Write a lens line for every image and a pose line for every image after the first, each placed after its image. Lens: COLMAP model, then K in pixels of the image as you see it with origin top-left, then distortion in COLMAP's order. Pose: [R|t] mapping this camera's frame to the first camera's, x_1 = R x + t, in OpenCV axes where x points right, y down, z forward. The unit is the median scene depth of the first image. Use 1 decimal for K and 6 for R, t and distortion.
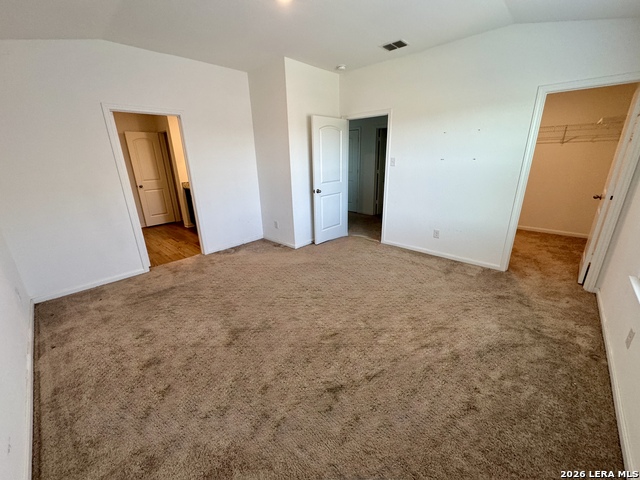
lens RADIAL K [[255.4, 0, 320.0], [0, 255.4, 240.0], [0, 0, 1]] dist [-0.010848, 0.000178]
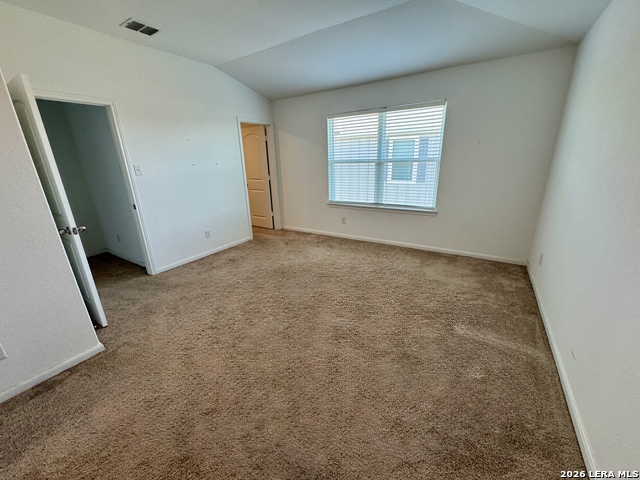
lens RADIAL K [[255.4, 0, 320.0], [0, 255.4, 240.0], [0, 0, 1]] dist [-0.010848, 0.000178]
pose [[-0.185580, -0.275408, 0.943245, -0.874897], [0.343659, 0.881108, 0.324879, -0.256202], [-0.920575, 0.384446, -0.068869, 0.889265]]
